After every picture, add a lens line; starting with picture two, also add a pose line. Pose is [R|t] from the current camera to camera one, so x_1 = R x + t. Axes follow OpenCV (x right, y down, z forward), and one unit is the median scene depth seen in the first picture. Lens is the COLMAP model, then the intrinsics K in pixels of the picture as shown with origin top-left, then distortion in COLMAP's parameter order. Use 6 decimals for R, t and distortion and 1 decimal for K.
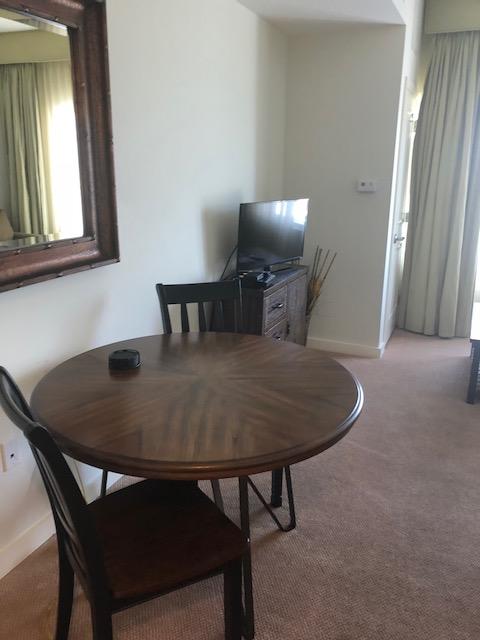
lens RADIAL K [[527.1, 0, 241.6], [0, 527.1, 320.2], [0, 0, 1]] dist [0.031550, -0.017979]
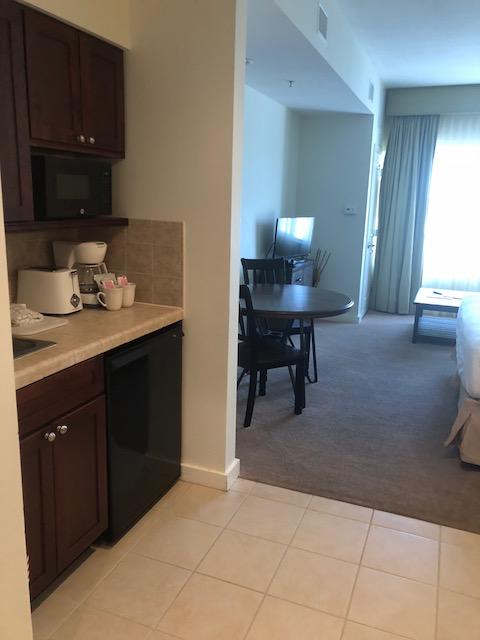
lens RADIAL K [[527.1, 0, 238.3], [0, 527.1, 319.0], [0, 0, 1]] dist [0.031550, -0.017979]
pose [[0.999148, 0.011728, 0.039566, -0.138752], [-0.009494, 0.998376, -0.056177, 0.143467], [-0.040161, 0.055754, 0.997637, -0.481394]]
